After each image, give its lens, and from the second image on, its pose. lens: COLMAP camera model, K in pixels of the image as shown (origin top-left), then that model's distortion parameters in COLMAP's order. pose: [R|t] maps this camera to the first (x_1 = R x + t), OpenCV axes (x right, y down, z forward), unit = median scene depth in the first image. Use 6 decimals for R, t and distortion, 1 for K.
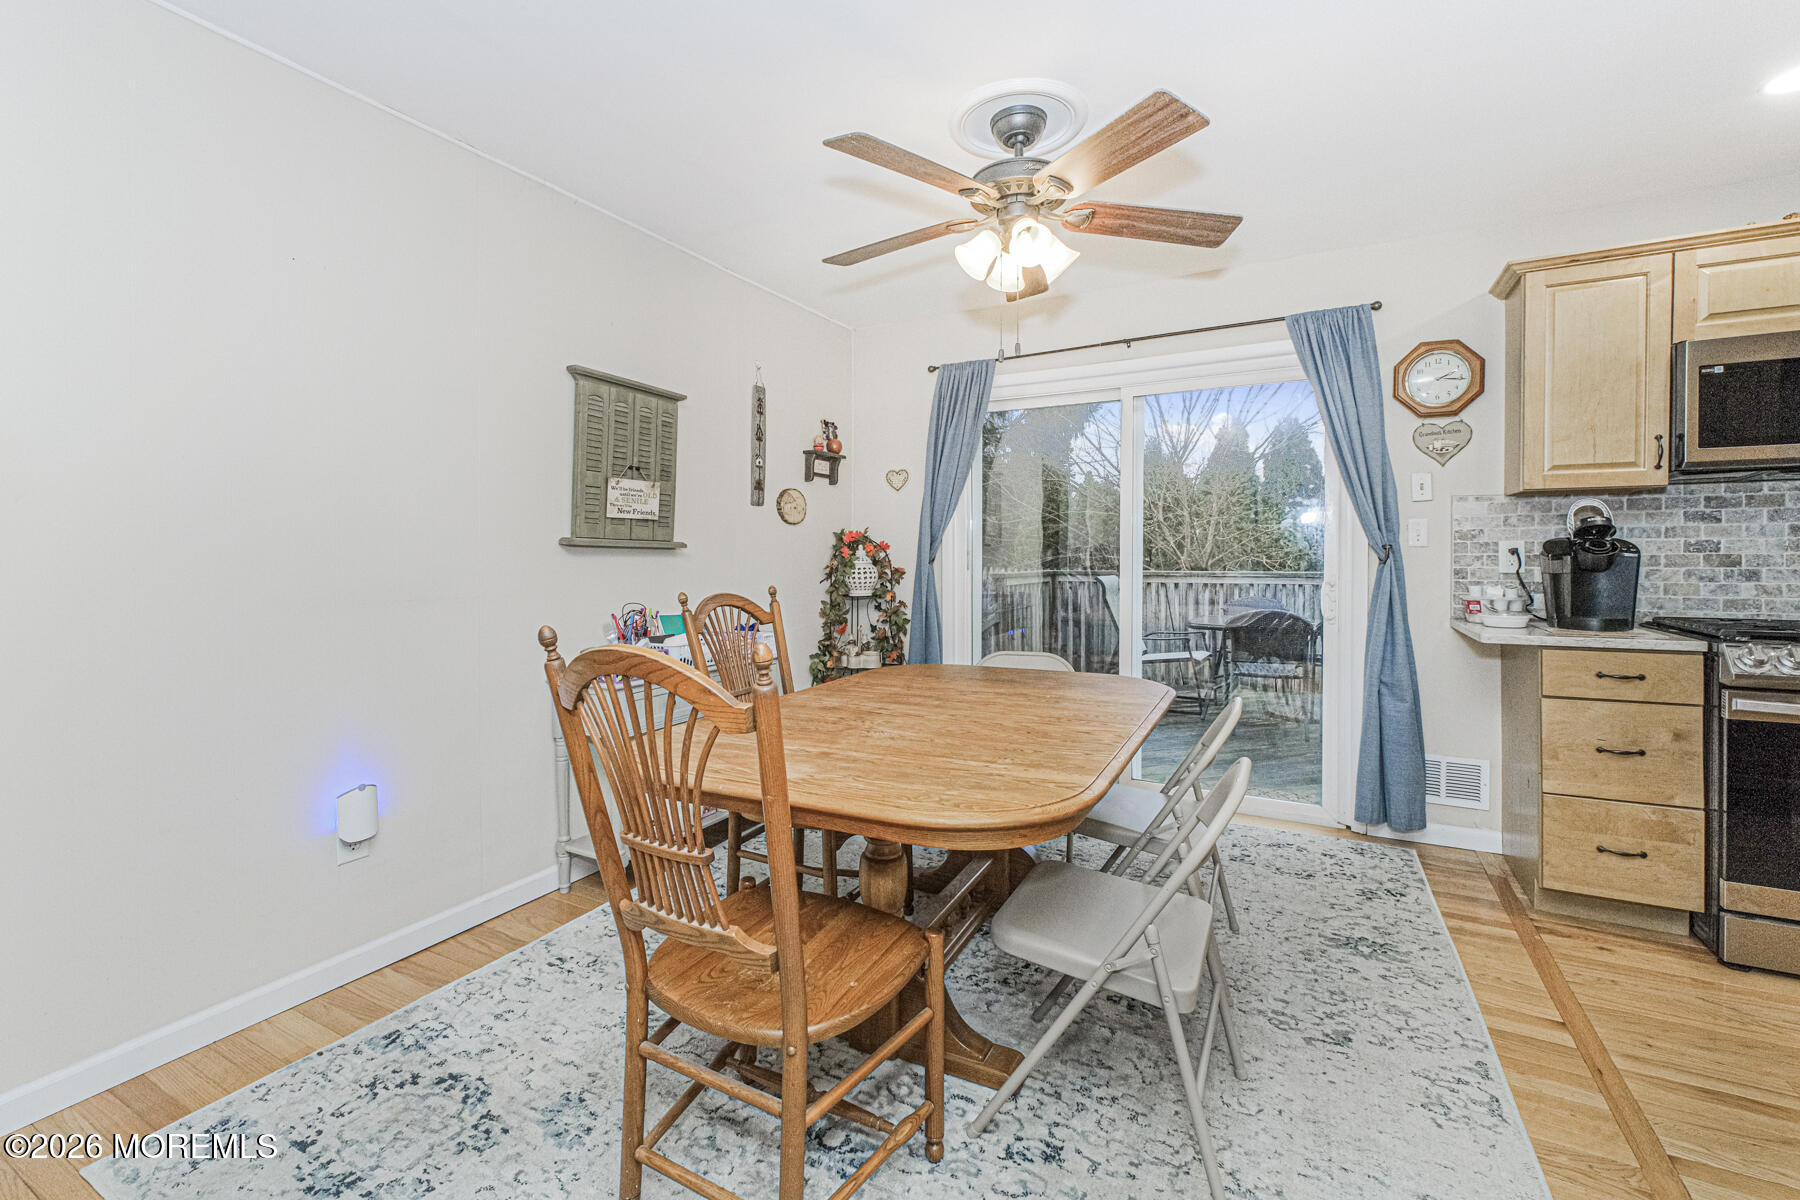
lens RADIAL K [[757.4, 0, 904.0], [0, 757.4, 562.5], [0, 0, 1]] dist [-0.002443, -0.001162]
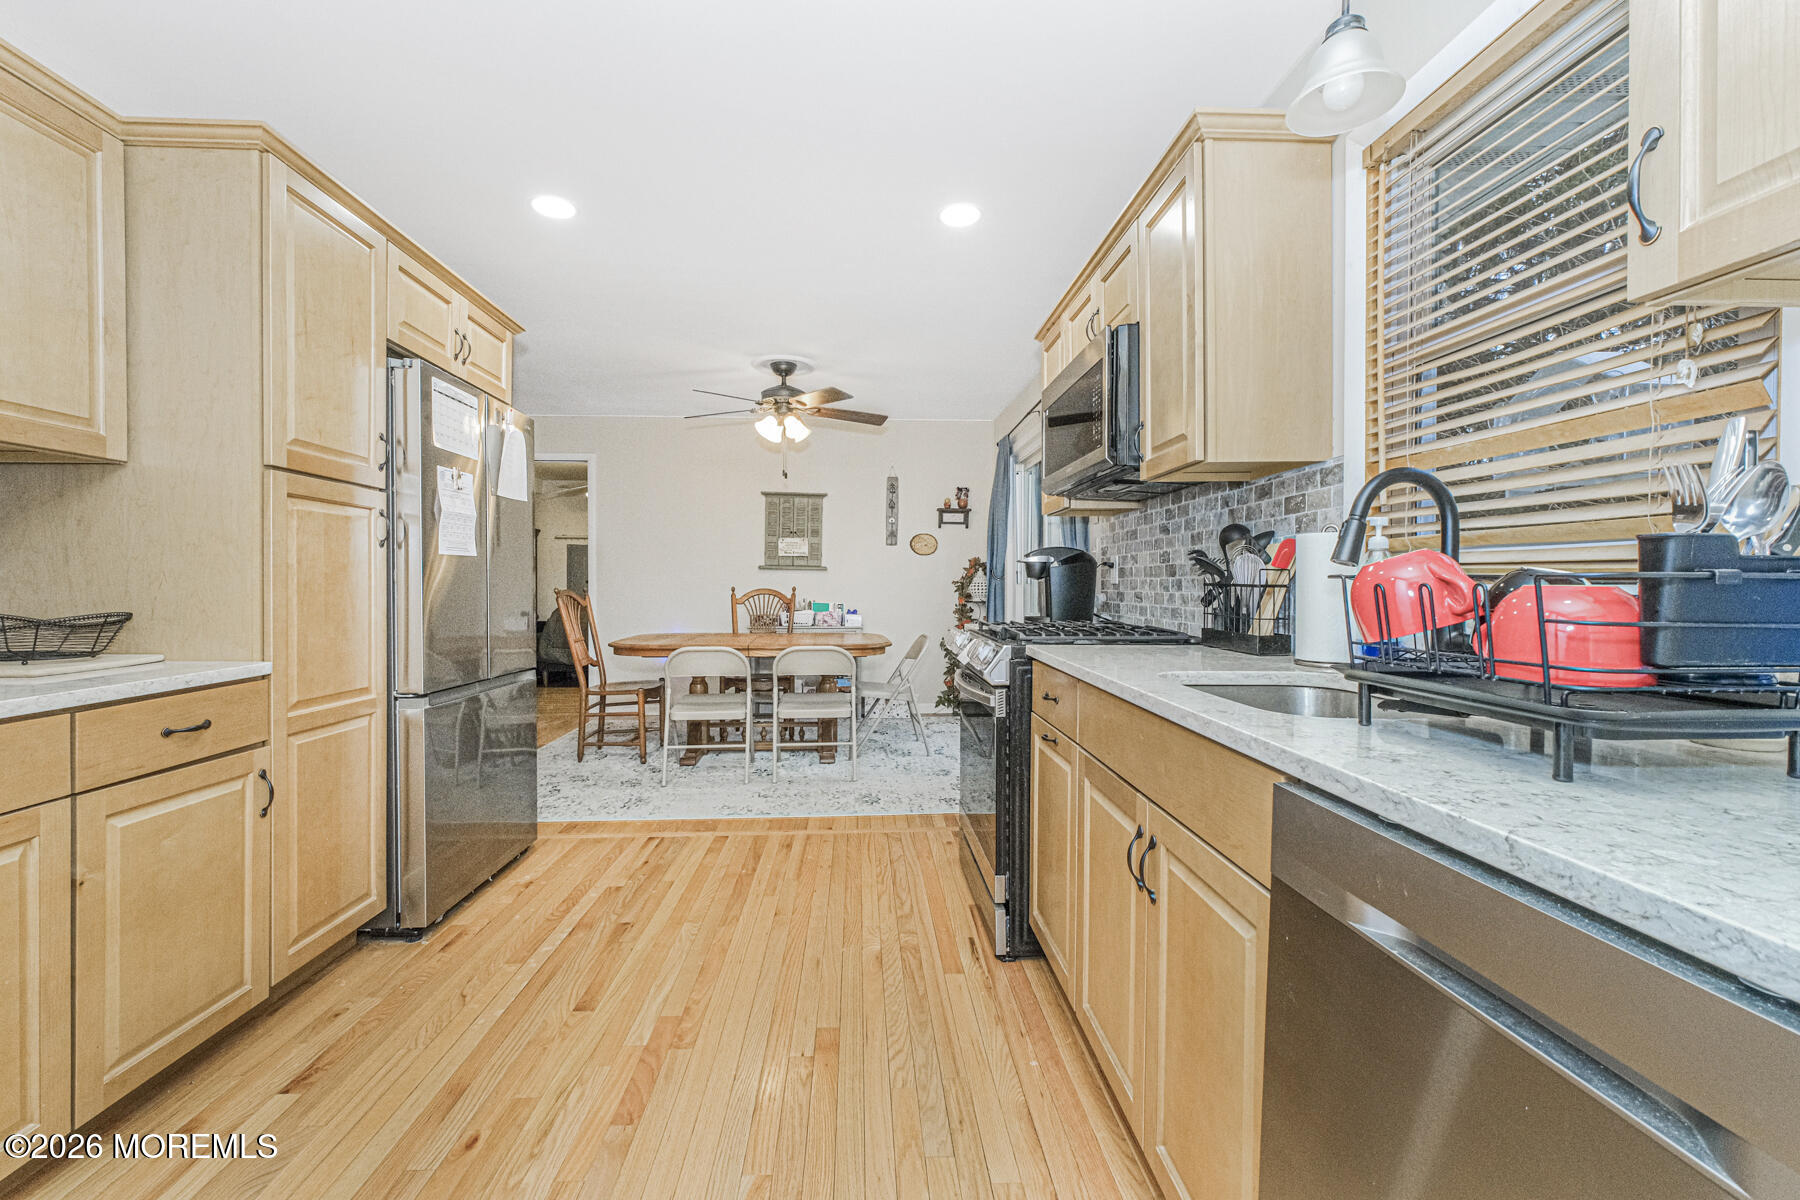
lens RADIAL K [[757.4, 0, 893.5], [0, 757.4, 586.8], [0, 0, 1]] dist [-0.002443, -0.001162]
pose [[0.516451, 0.009156, -0.856268, 1.623934], [-0.016106, 0.999870, 0.000978, 0.022849], [0.856165, 0.013286, 0.516531, 0.131505]]
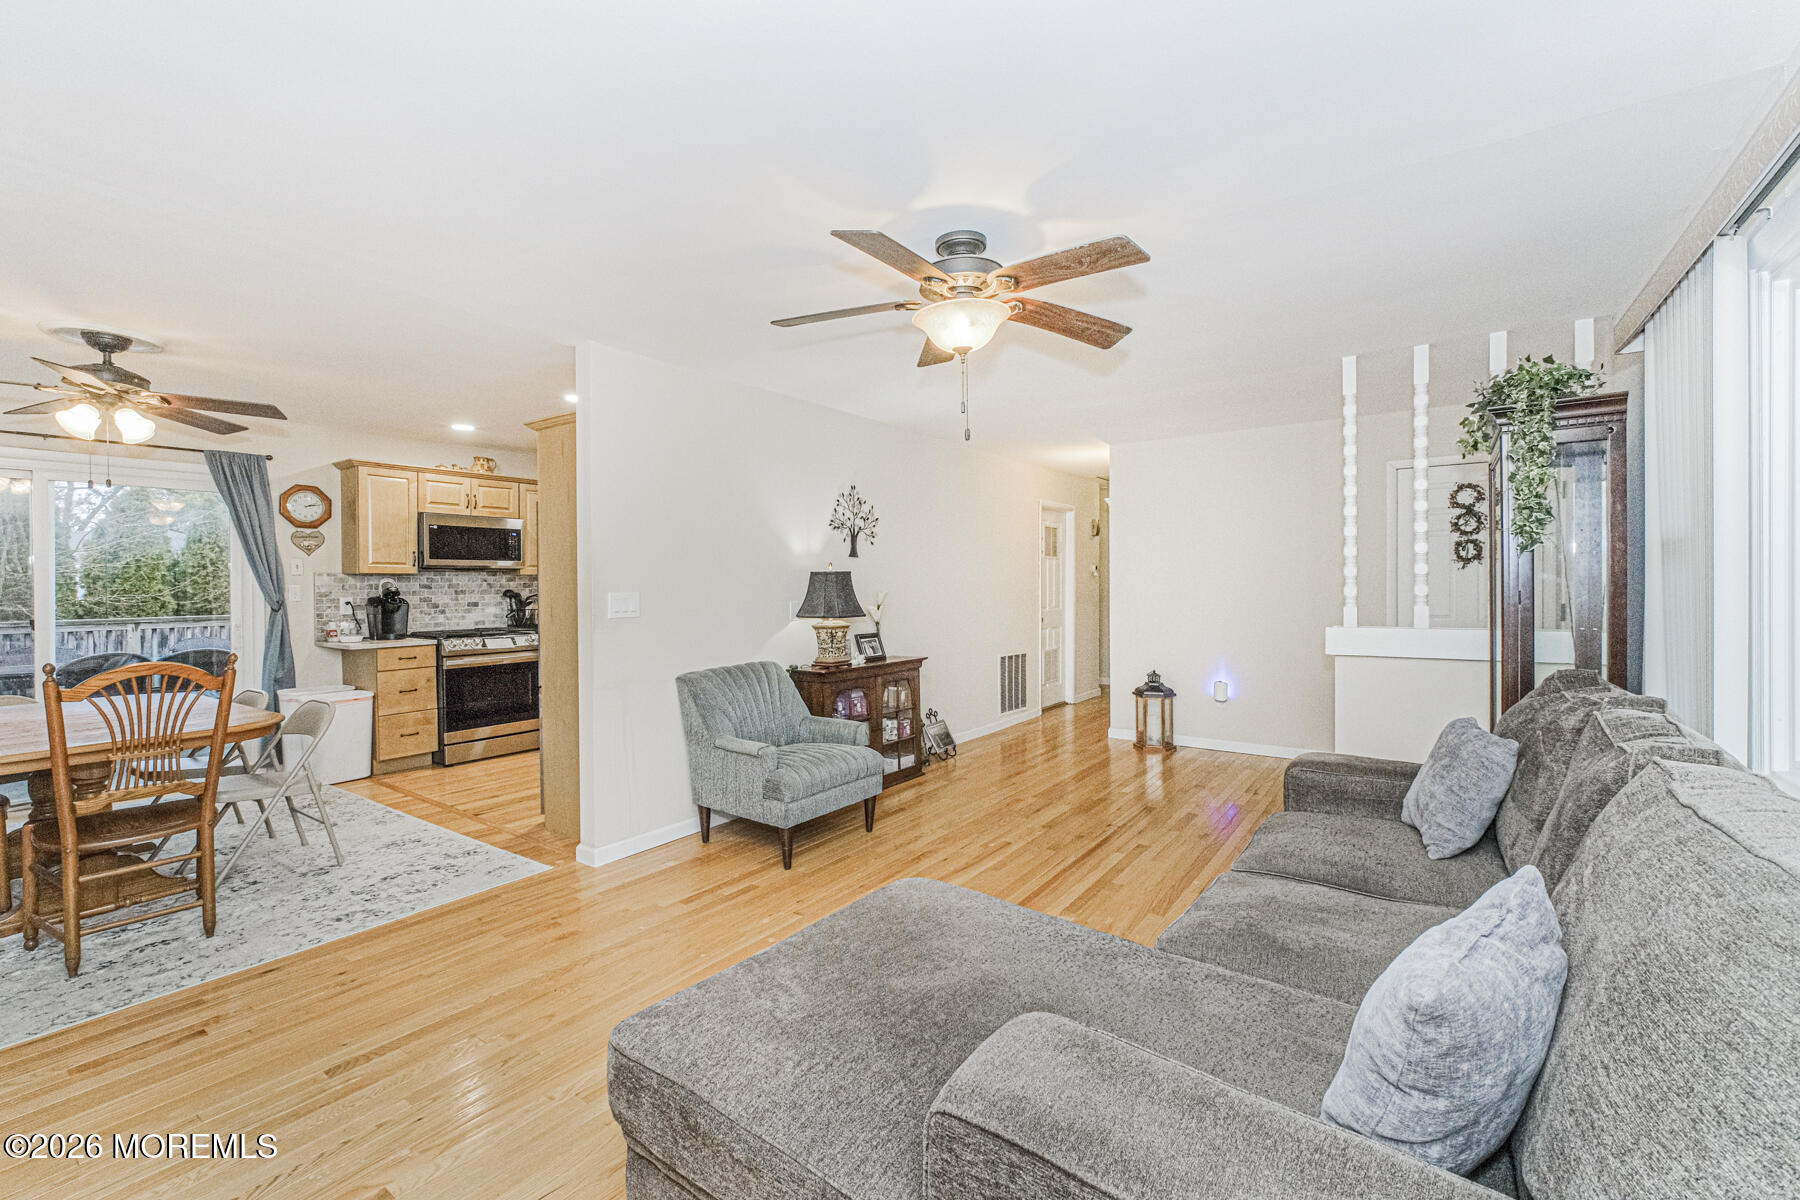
lens RADIAL K [[757.4, 0, 897.3], [0, 757.4, 600.2], [0, 0, 1]] dist [-0.002443, -0.001162]
pose [[0.119545, -0.018190, 0.992662, -0.927822], [0.015779, 0.999741, 0.016420, -0.031759], [-0.992703, 0.013700, 0.119801, -0.609205]]
